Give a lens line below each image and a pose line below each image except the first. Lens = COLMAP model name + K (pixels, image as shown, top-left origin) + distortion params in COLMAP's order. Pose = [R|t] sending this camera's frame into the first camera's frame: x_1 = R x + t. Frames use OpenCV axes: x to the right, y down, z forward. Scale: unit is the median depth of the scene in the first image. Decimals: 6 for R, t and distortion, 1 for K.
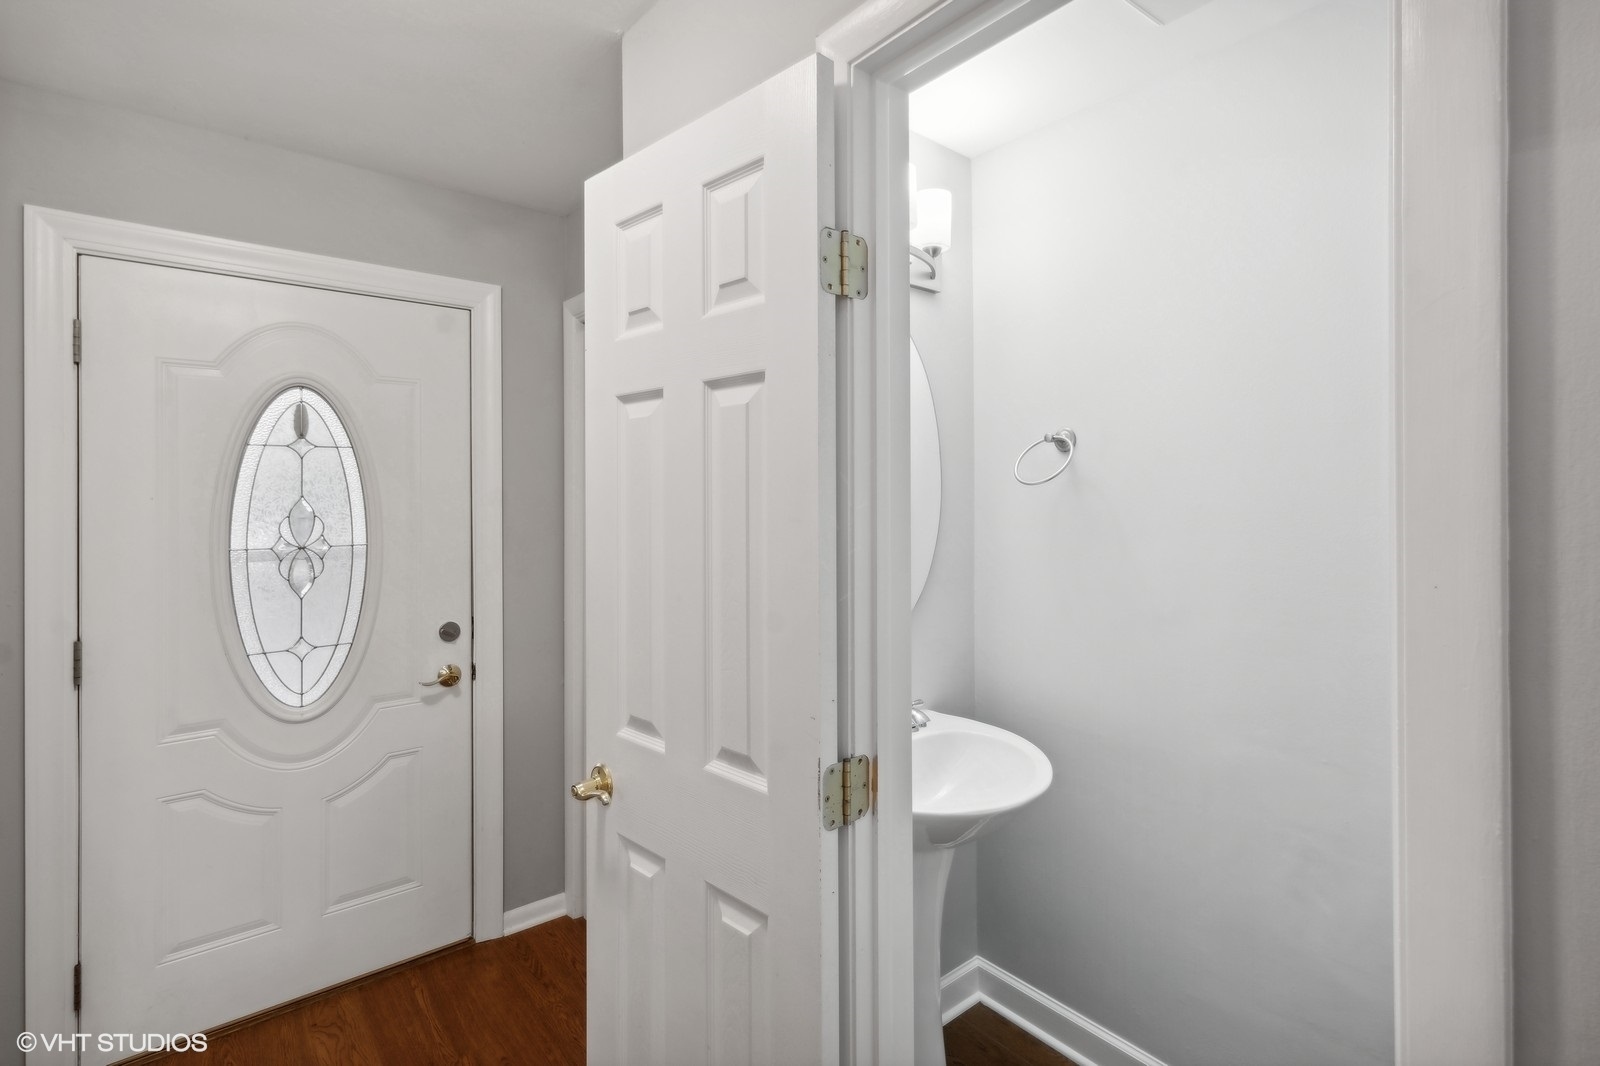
lens RADIAL K [[745.4, 0, 802.7], [0, 745.4, 502.8], [0, 0, 1]] dist [0.005829, 0.000511]
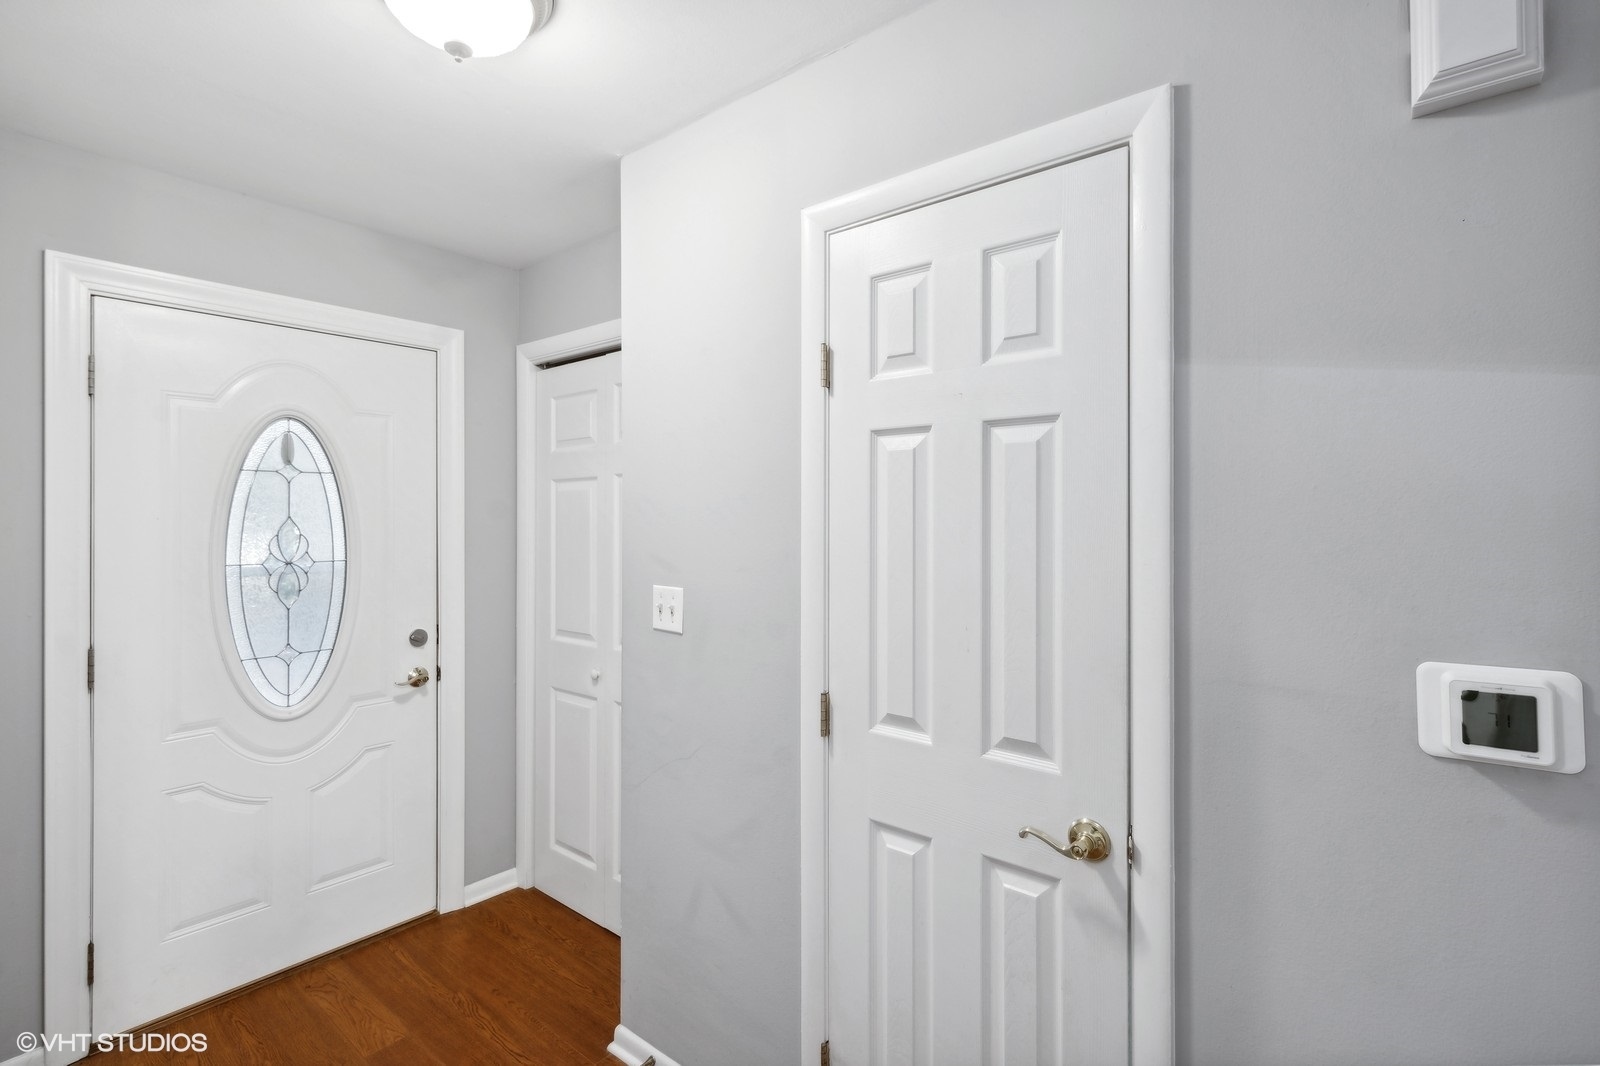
lens RADIAL K [[745.4, 0, 800.7], [0, 745.4, 526.0], [0, 0, 1]] dist [0.005829, 0.000511]
pose [[0.981998, 0.001917, 0.188882, -0.134476], [-0.002491, 0.999993, 0.002802, -0.000307], [-0.188875, -0.003222, 0.981996, -0.234167]]
